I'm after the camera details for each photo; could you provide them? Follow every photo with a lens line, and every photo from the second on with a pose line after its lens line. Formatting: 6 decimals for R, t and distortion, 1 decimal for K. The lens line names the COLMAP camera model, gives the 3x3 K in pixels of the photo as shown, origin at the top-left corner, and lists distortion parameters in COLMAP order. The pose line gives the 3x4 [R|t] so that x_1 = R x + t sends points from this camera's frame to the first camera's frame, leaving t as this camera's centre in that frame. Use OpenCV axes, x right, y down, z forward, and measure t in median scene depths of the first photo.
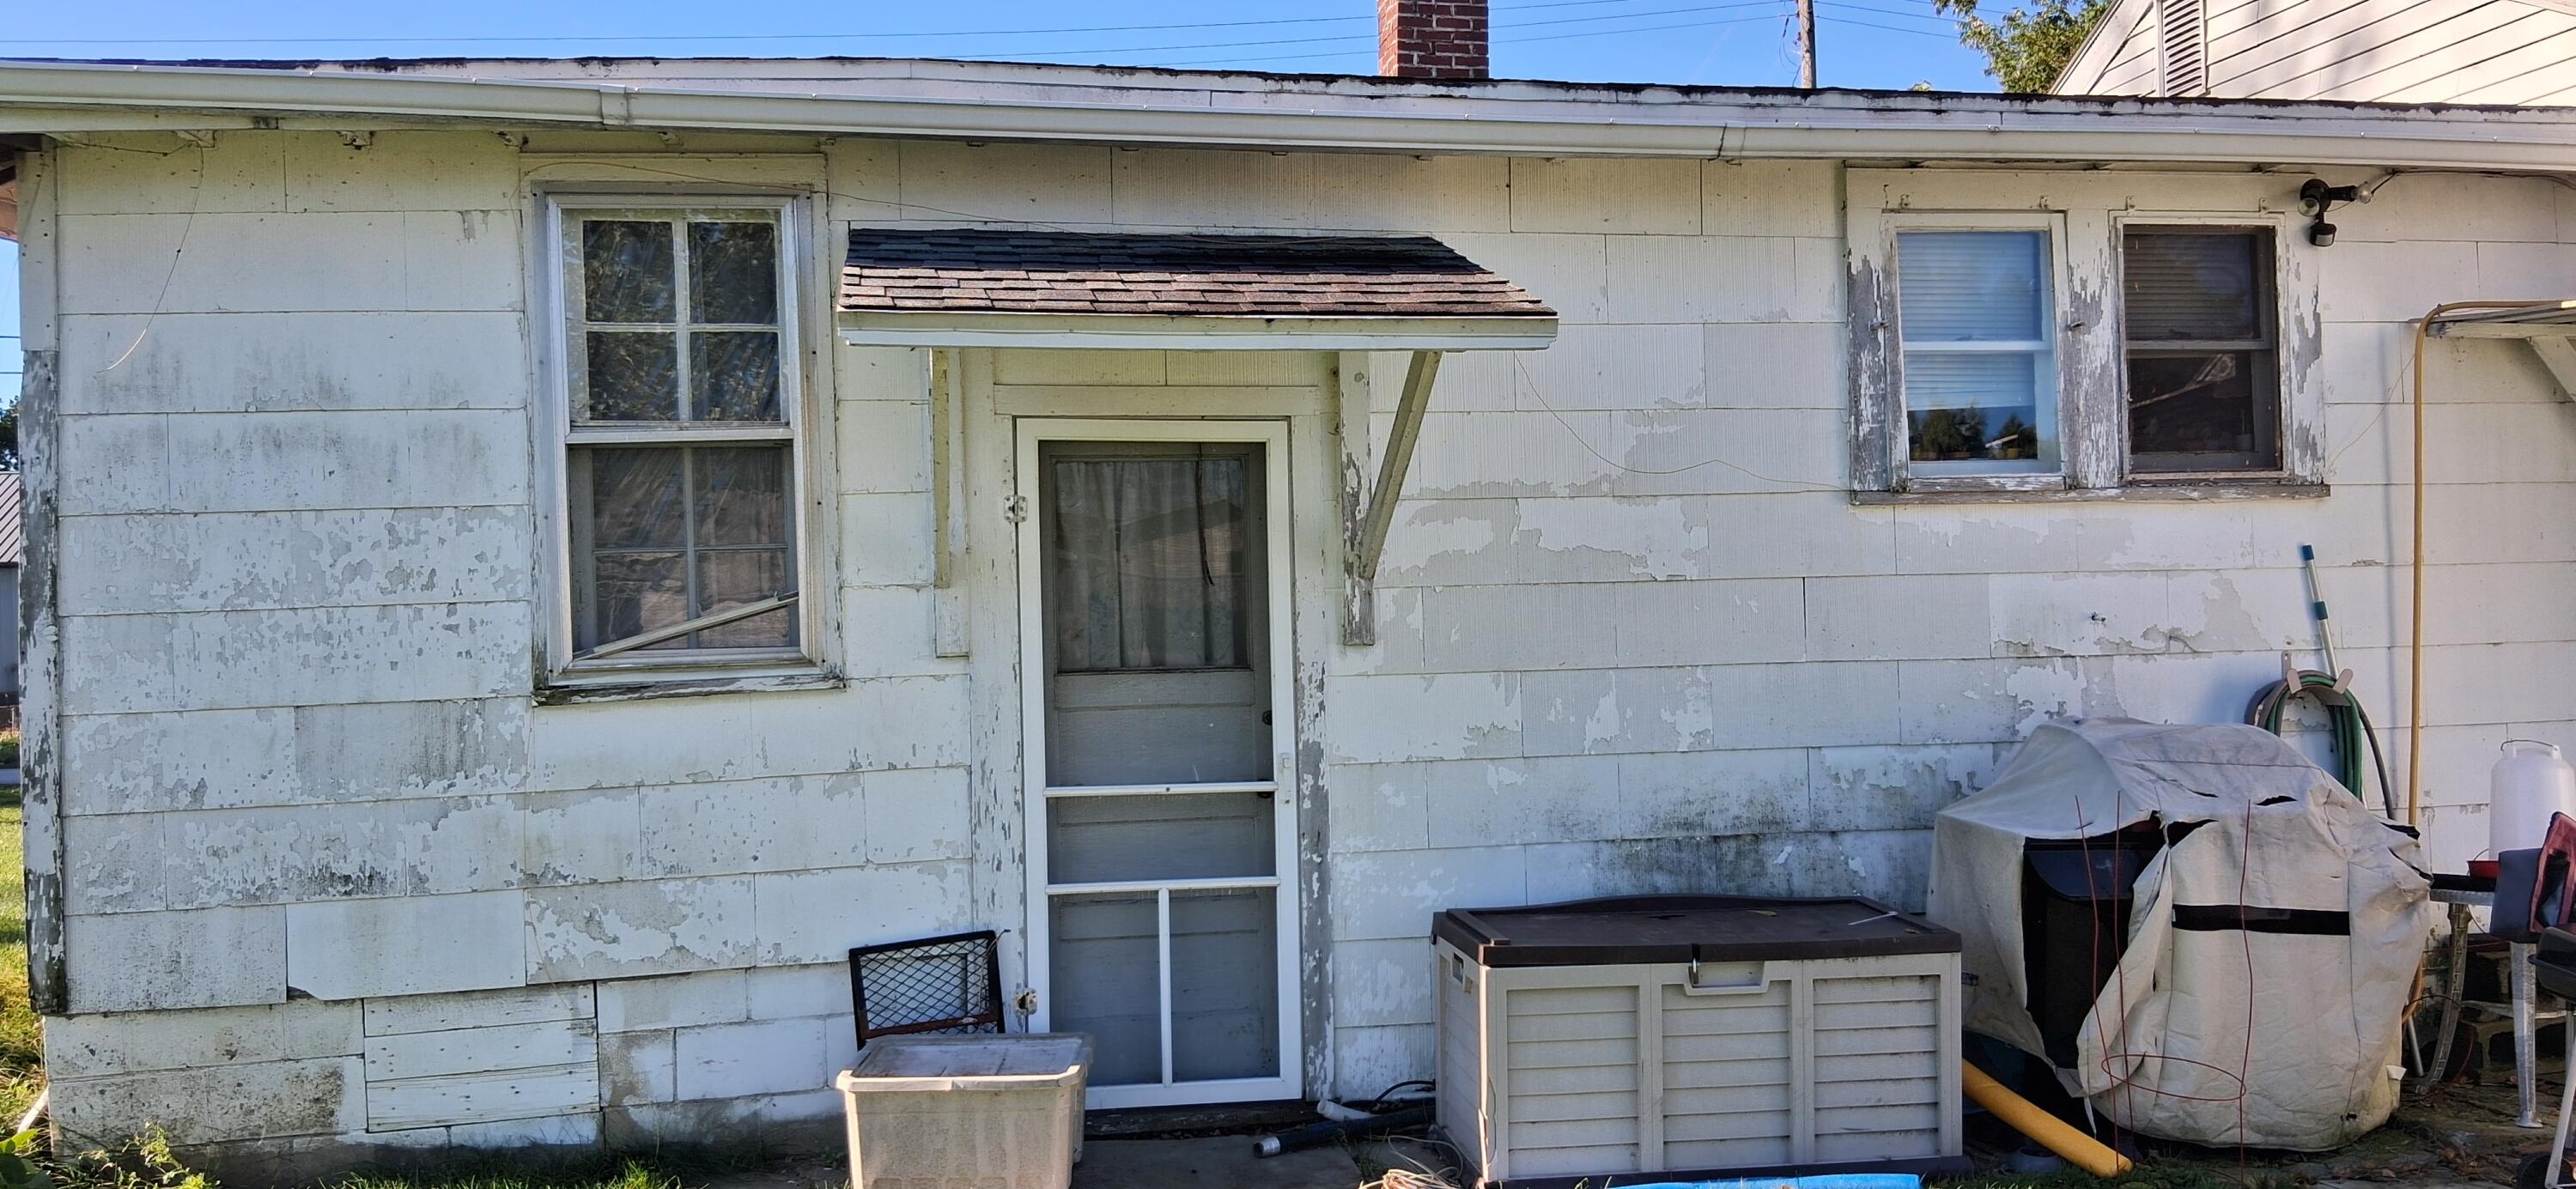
lens RADIAL K [[1941.8, 0, 1283.9], [0, 1941.8, 597.8], [0, 0, 1]] dist [0.101216, -0.188893]
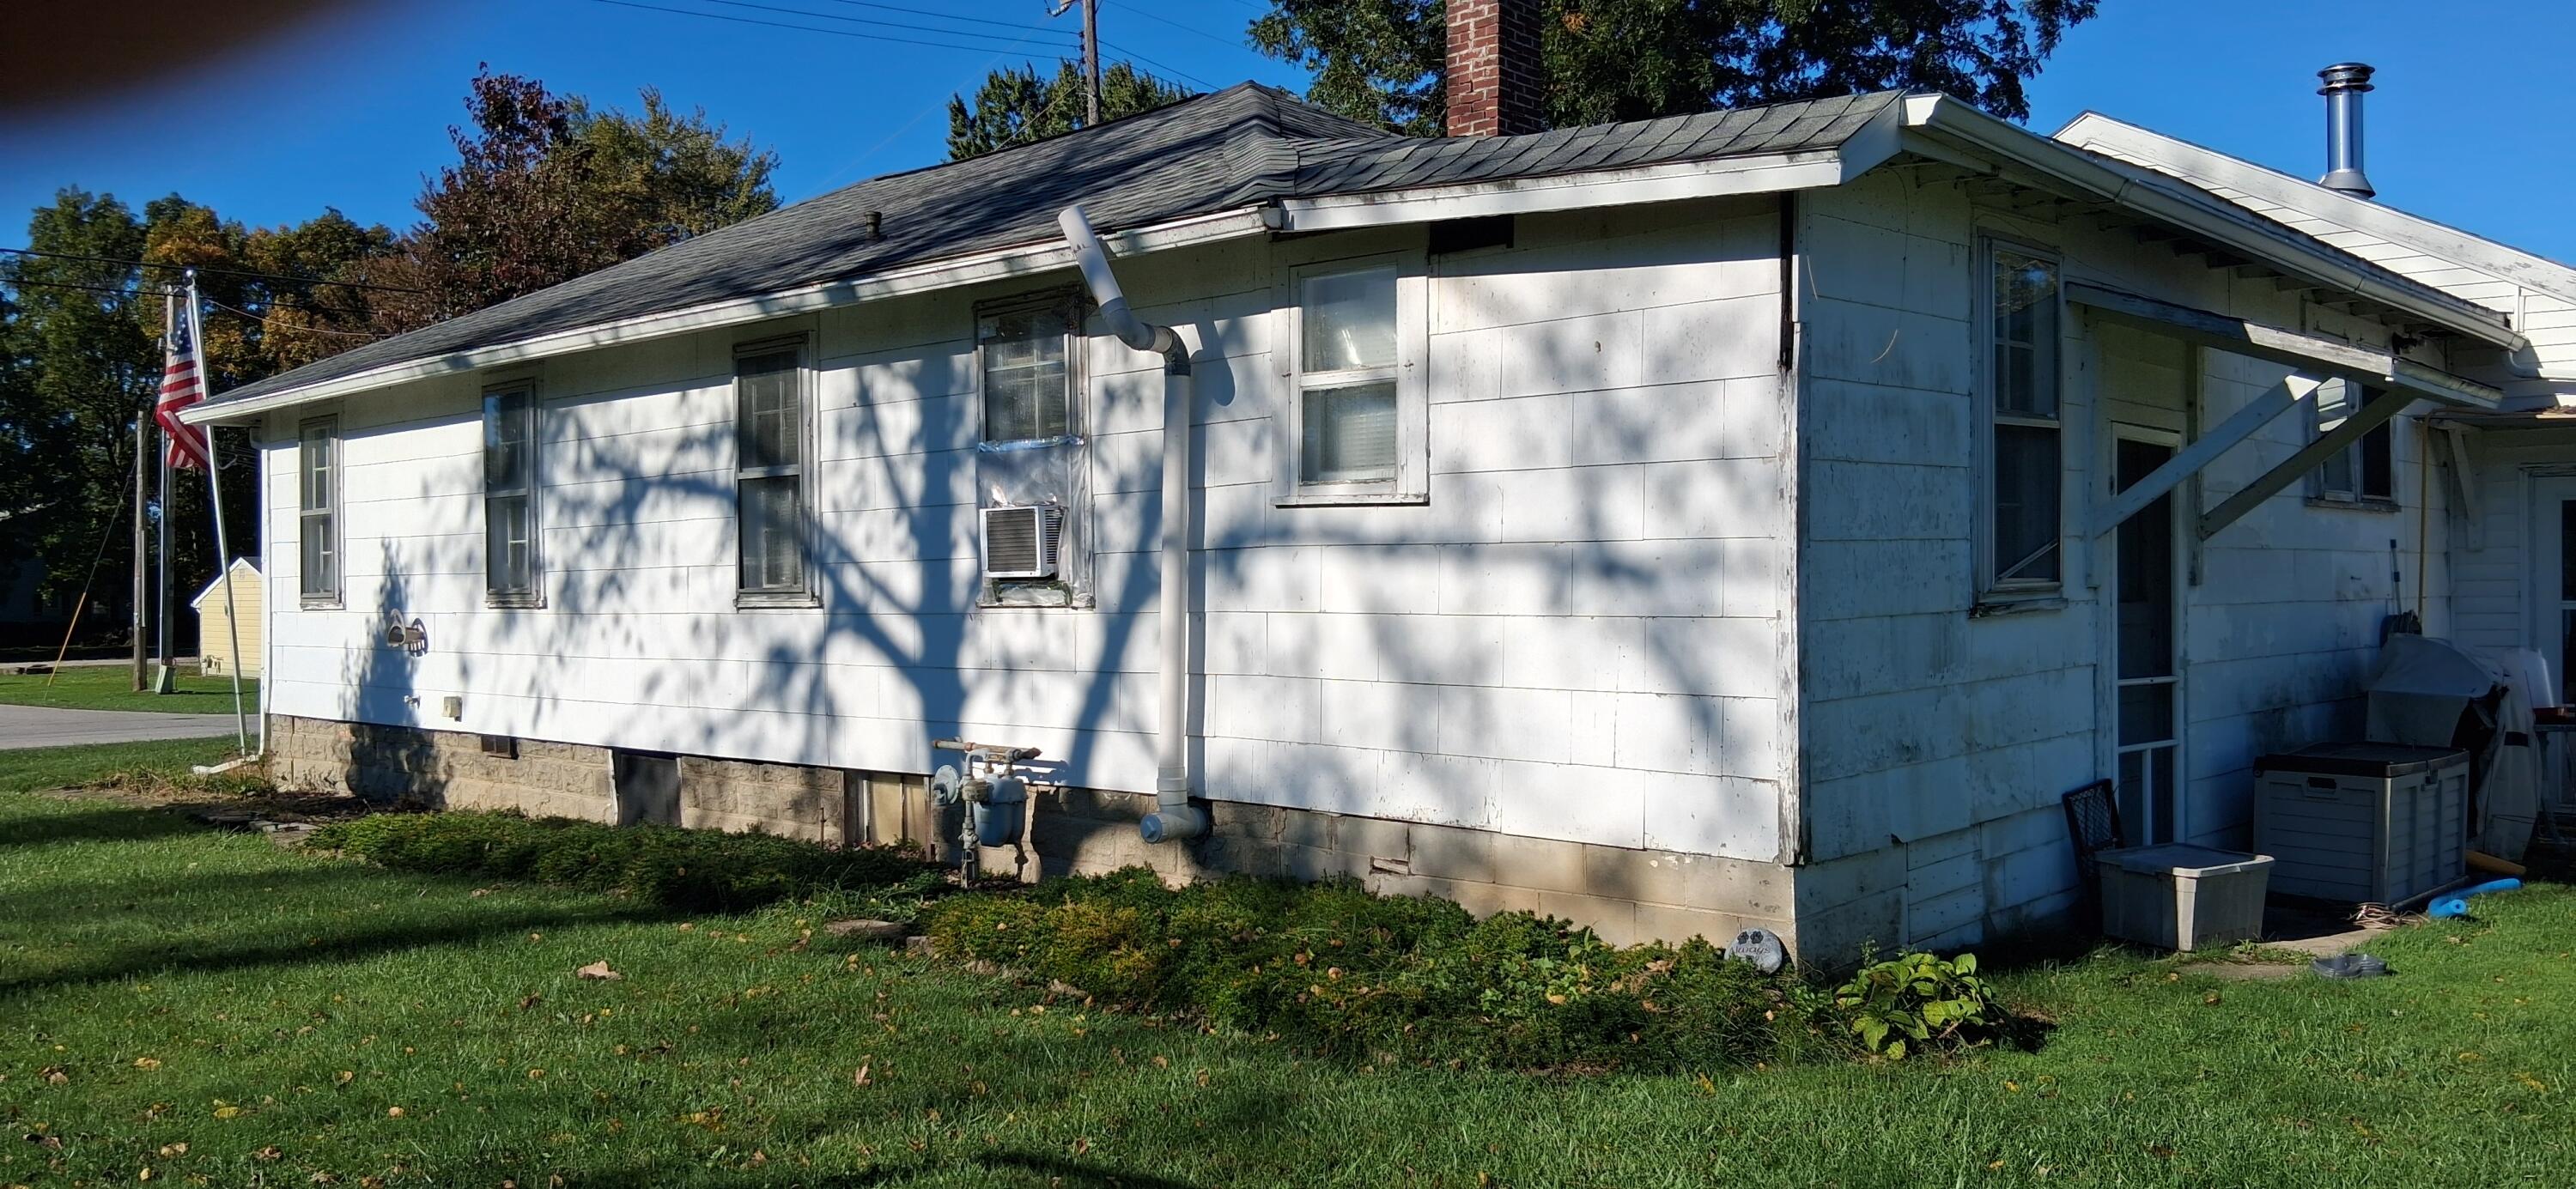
lens RADIAL K [[1941.8, 0, 1283.9], [0, 1941.8, 597.8], [0, 0, 1]] dist [0.101216, -0.188893]
pose [[0.798567, 0.014010, 0.601743, -1.555288], [-0.018556, 0.999827, 0.001347, 0.048371], [-0.601620, -0.012242, 0.798689, 0.216396]]
